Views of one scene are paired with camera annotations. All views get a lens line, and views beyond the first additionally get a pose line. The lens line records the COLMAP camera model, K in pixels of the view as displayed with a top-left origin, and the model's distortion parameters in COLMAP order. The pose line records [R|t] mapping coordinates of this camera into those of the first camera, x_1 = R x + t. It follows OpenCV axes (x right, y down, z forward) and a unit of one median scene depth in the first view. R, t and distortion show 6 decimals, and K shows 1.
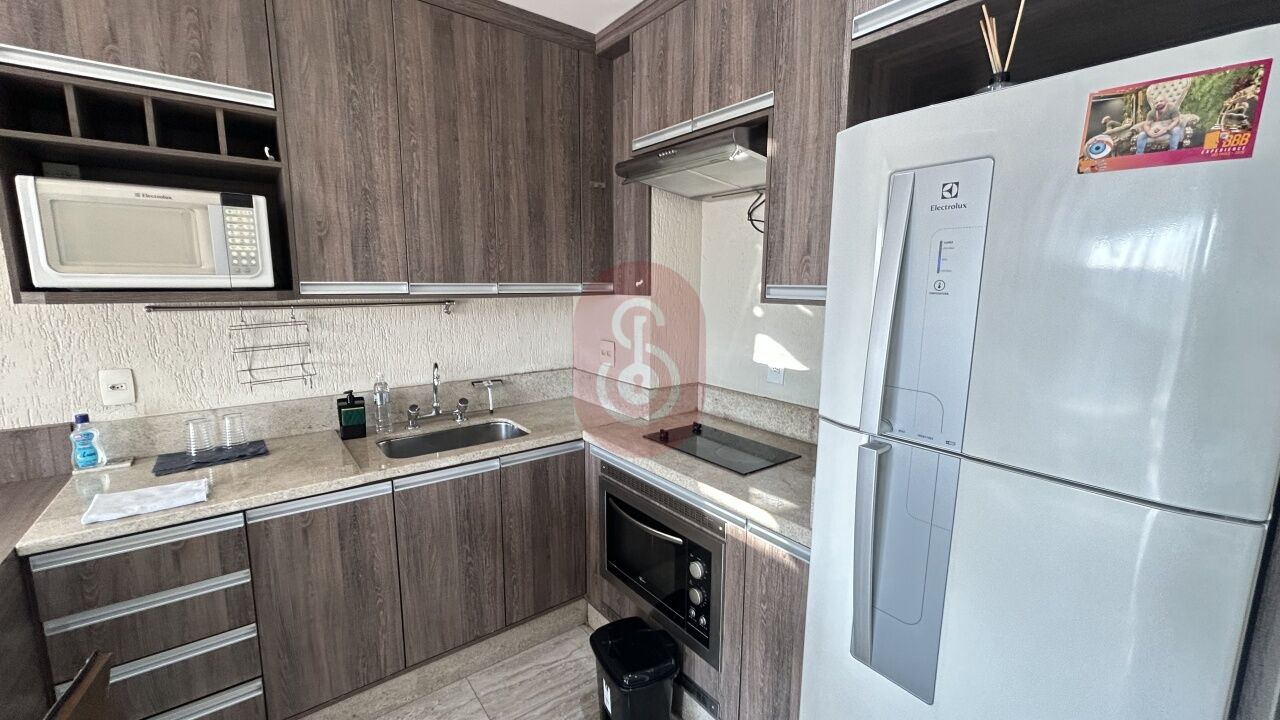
lens RADIAL K [[519.7, 0, 639.4], [0, 519.7, 361.1], [0, 0, 1]] dist [0.000333, 0.000390]
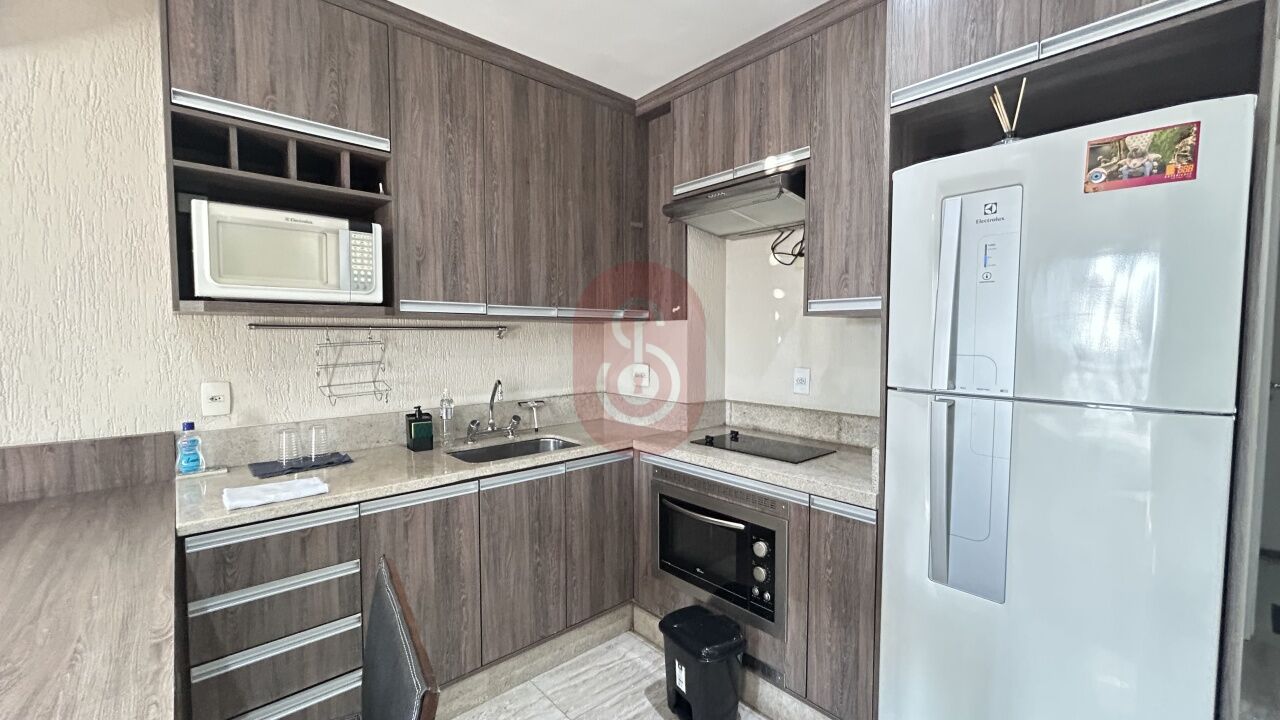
lens RADIAL K [[519.7, 0, 640.8], [0, 519.7, 360.9], [0, 0, 1]] dist [0.000333, 0.000390]
pose [[0.996796, -0.011107, 0.079216, -0.229787], [0.019161, 0.994636, -0.101651, 0.102699], [-0.077662, 0.102843, 0.991661, -0.139288]]
